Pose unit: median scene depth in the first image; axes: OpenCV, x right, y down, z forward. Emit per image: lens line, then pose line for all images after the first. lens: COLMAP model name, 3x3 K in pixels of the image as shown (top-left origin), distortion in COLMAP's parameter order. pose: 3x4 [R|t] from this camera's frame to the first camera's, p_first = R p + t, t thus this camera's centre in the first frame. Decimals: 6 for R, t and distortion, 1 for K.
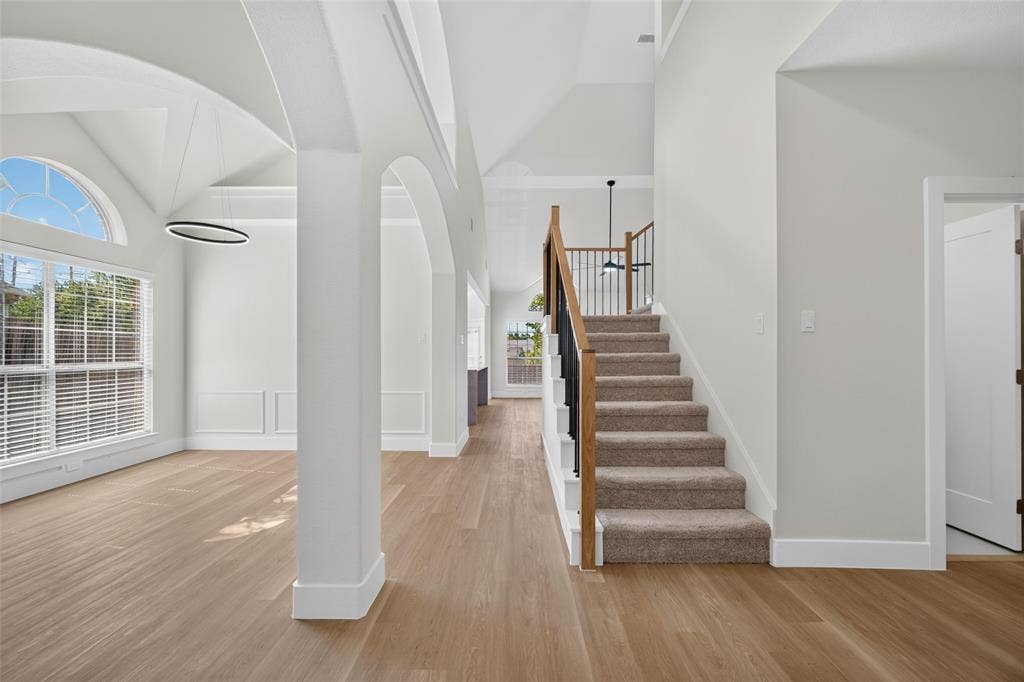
lens RADIAL K [[407.5, 0, 512.1], [0, 407.5, 353.9], [0, 0, 1]] dist [-0.000952, -0.000208]
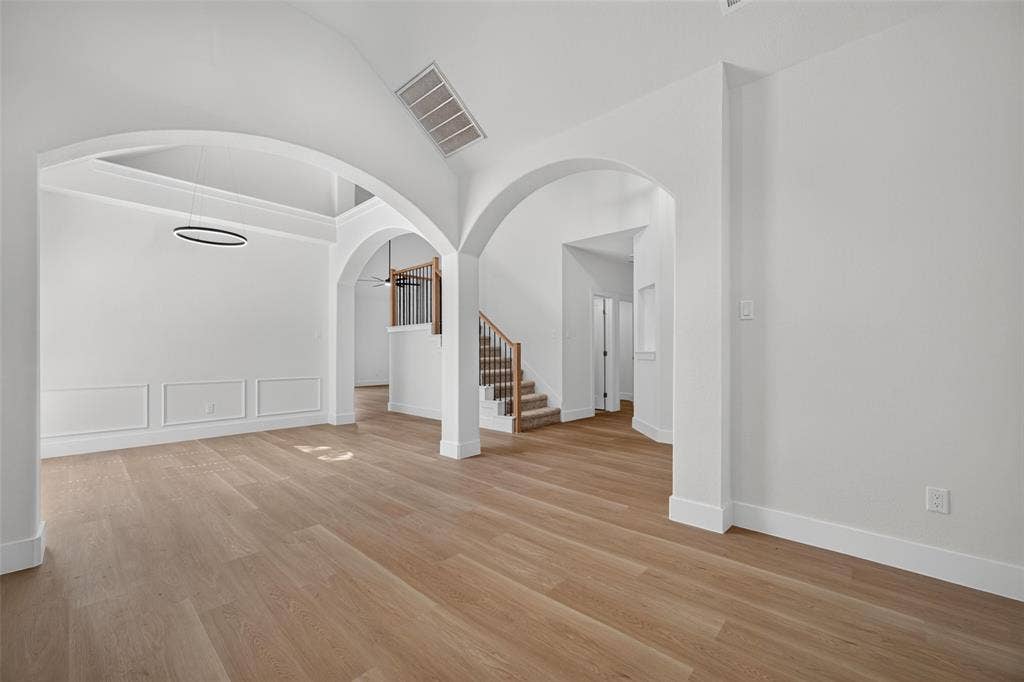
lens RADIAL K [[407.5, 0, 512.1], [0, 407.5, 353.9], [0, 0, 1]] dist [-0.000952, -0.000208]
pose [[0.676868, -0.019526, 0.735845, -1.598649], [-0.009010, 0.999353, 0.034806, -0.044102], [-0.736049, -0.030189, 0.676255, -0.624538]]
